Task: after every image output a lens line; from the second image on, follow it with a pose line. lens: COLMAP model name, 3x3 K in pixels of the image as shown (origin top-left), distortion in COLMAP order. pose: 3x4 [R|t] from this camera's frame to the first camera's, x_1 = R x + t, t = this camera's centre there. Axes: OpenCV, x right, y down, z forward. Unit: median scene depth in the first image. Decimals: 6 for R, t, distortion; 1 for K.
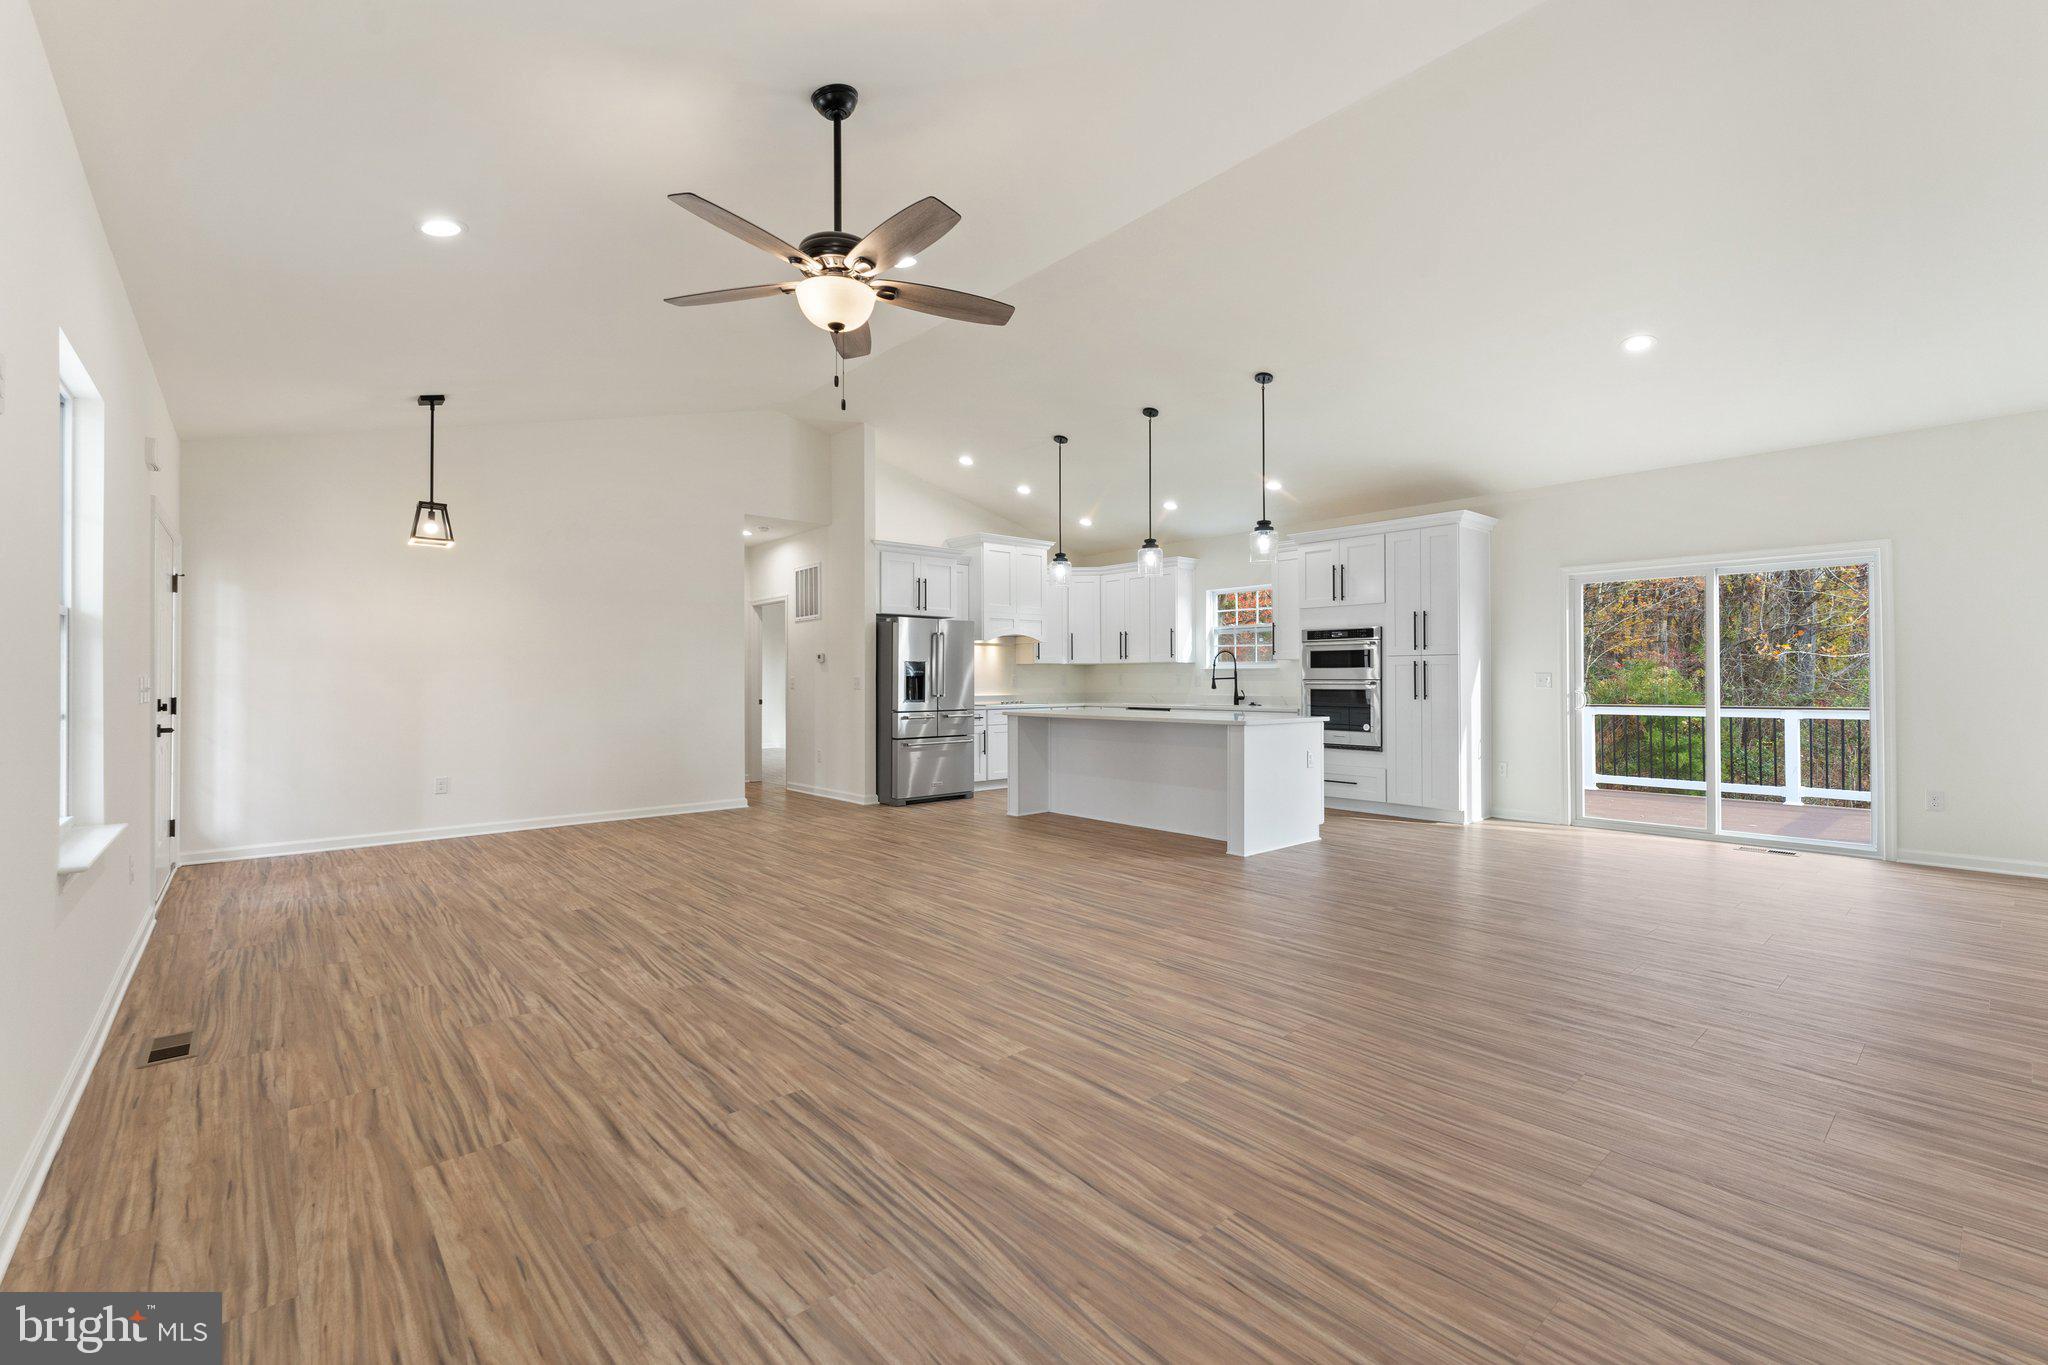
lens RADIAL K [[861.0, 0, 1022.5], [0, 861.0, 670.4], [0, 0, 1]] dist [0.027210, -0.001830]
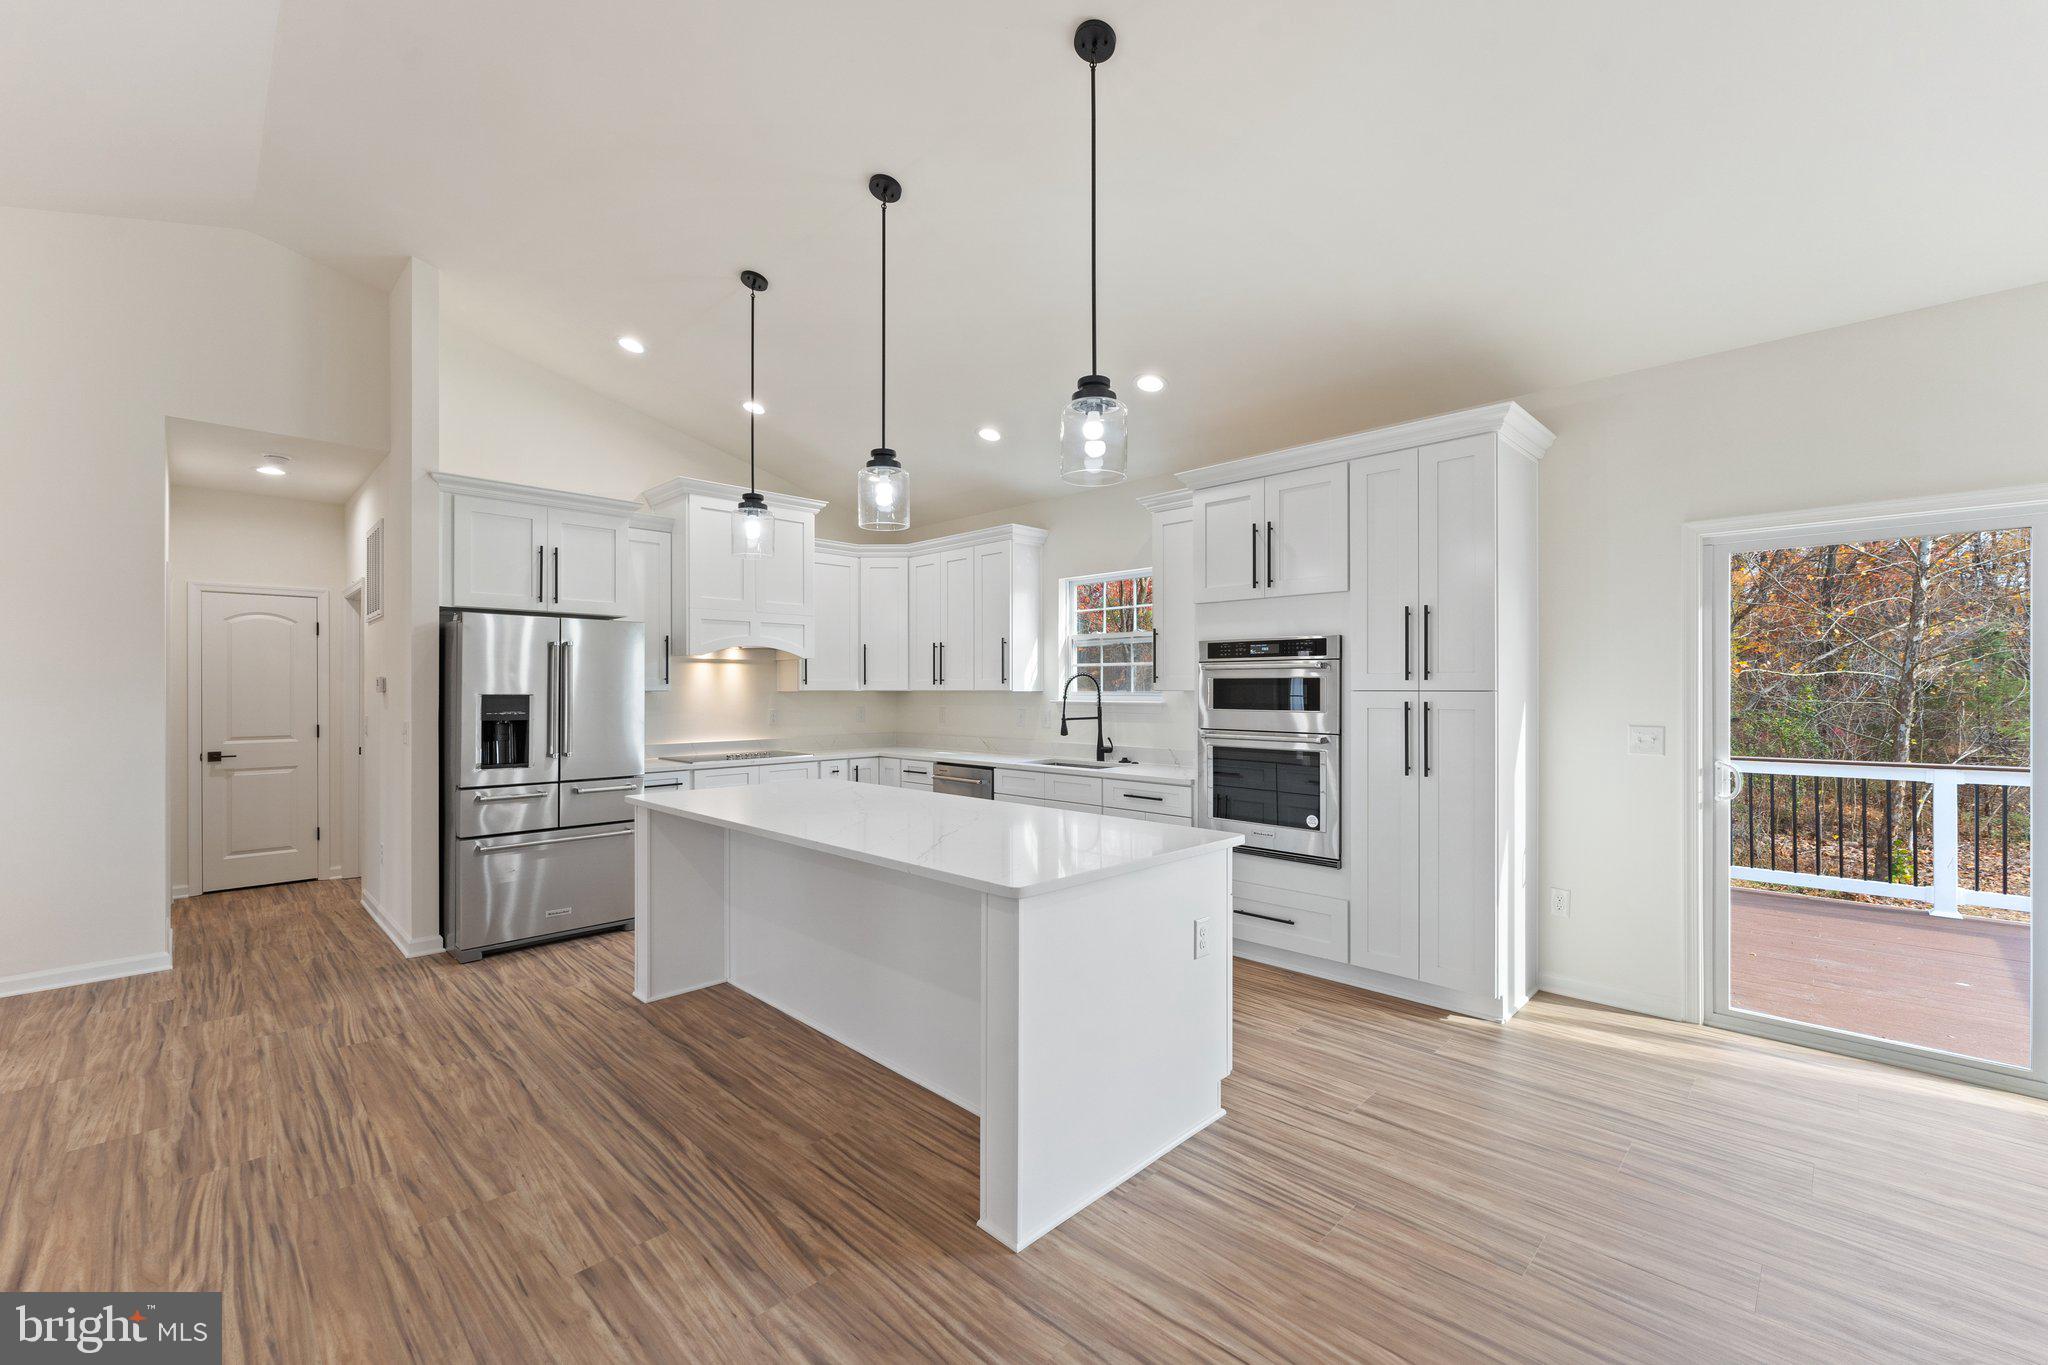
lens RADIAL K [[836.2, 0, 1000.8], [0, 836.2, 686.8], [0, 0, 1]] dist [0.002981, 0.000257]
pose [[0.998593, 0.002089, 0.052994, 0.174390], [-0.002517, 0.999965, 0.008024, -0.021837], [-0.052975, -0.008146, 0.998563, 0.486077]]
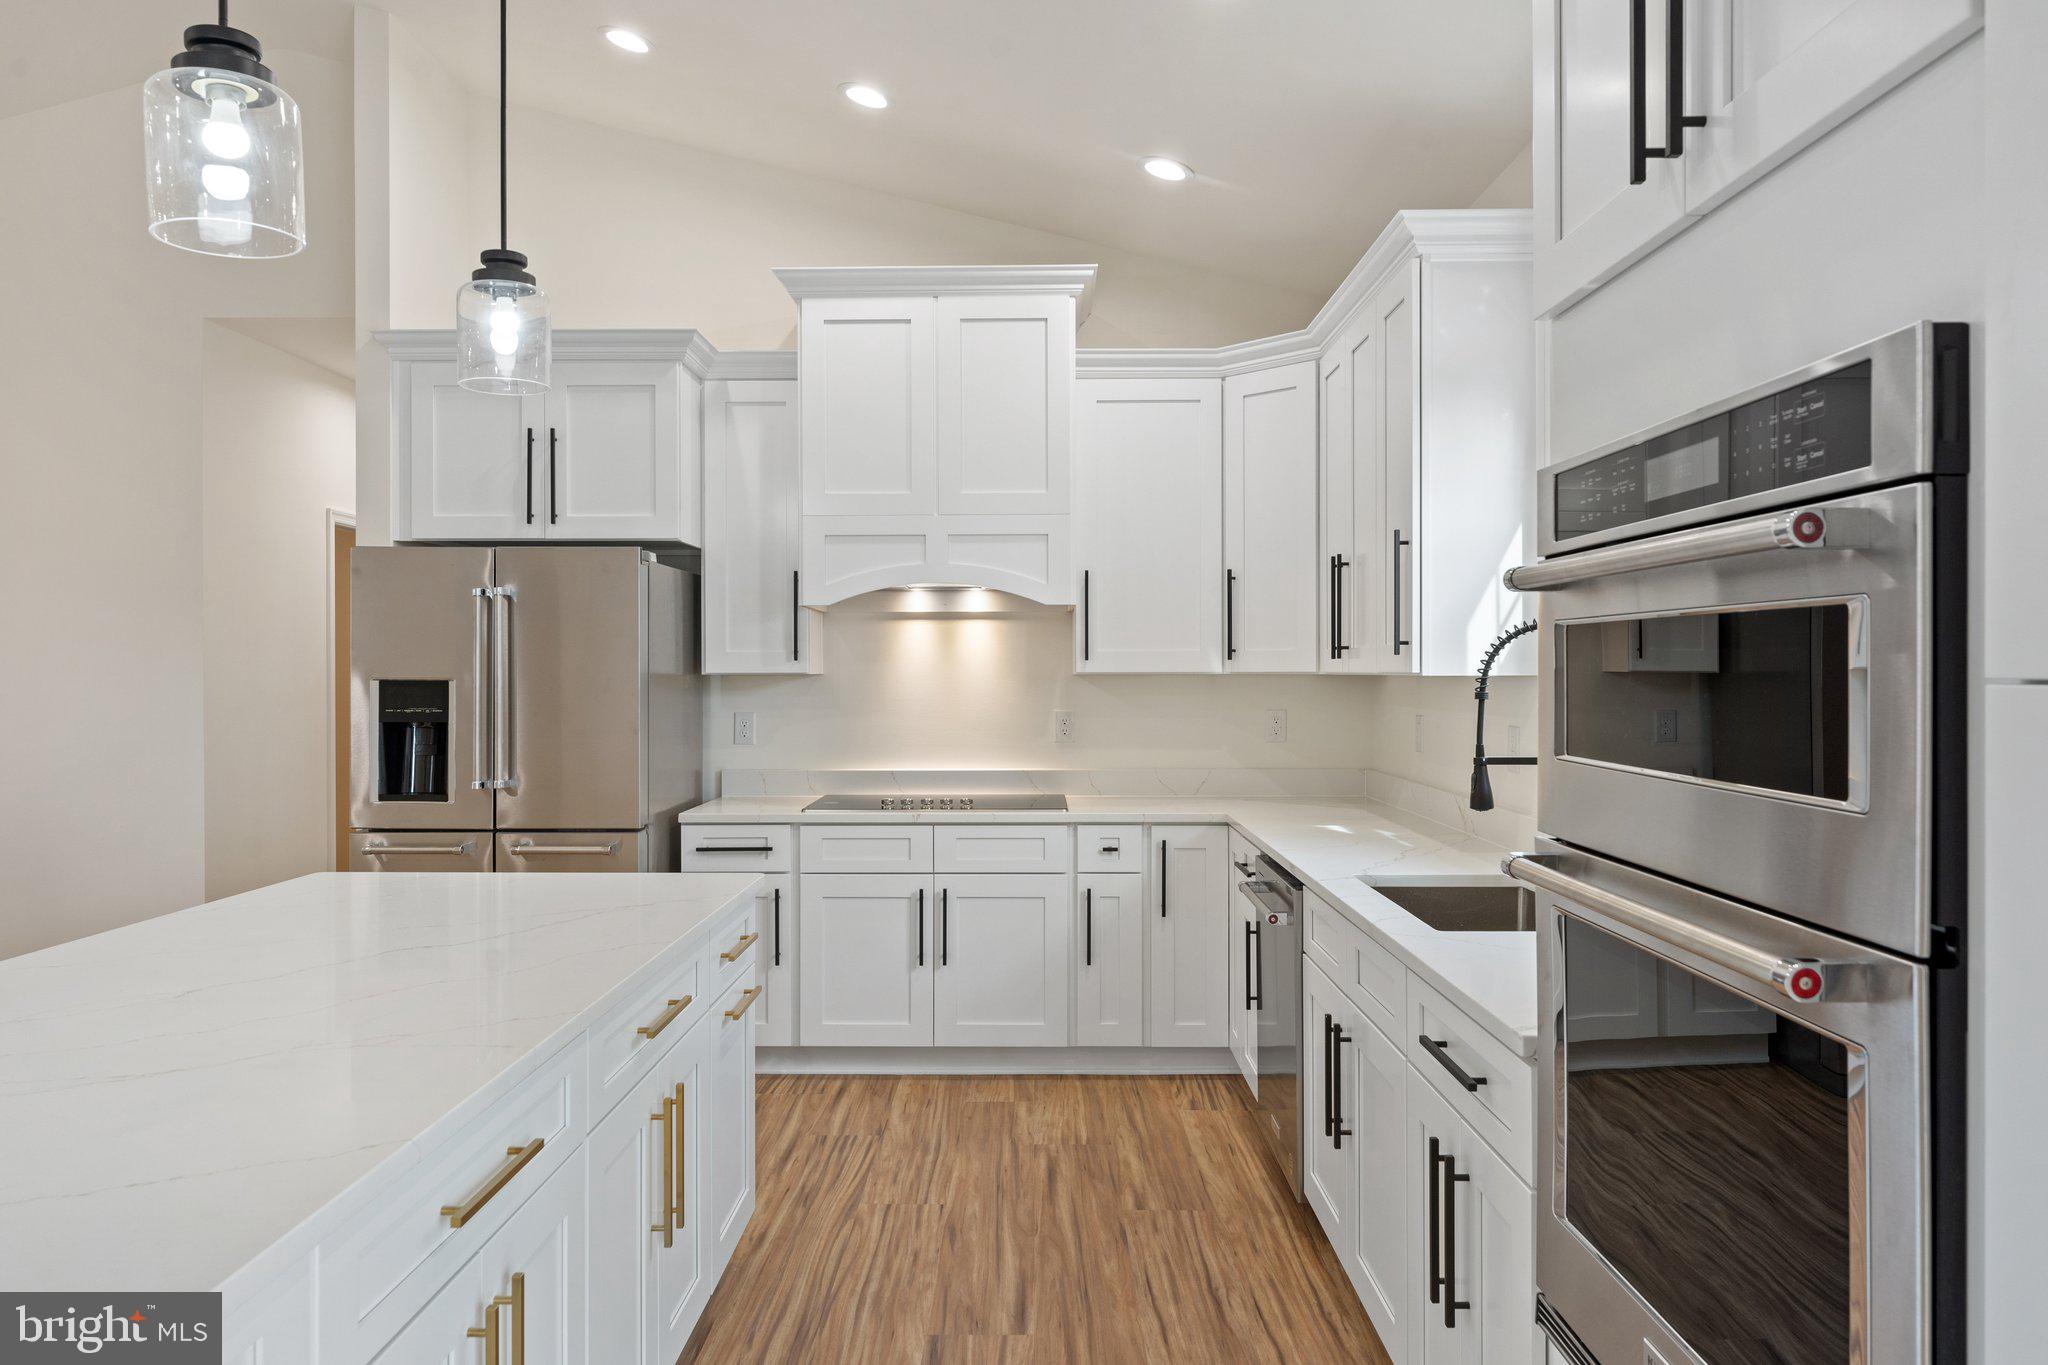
lens RADIAL K [[1355.9, 0, 1003.7], [0, 1355.9, 675.9], [0, 0, 1]] dist [0.011310, -0.002513]
pose [[0.740667, 0.004483, -0.671857, 0.426610], [0.006564, 0.999882, 0.013908, -0.018779], [0.671840, -0.014711, 0.740550, 0.824755]]
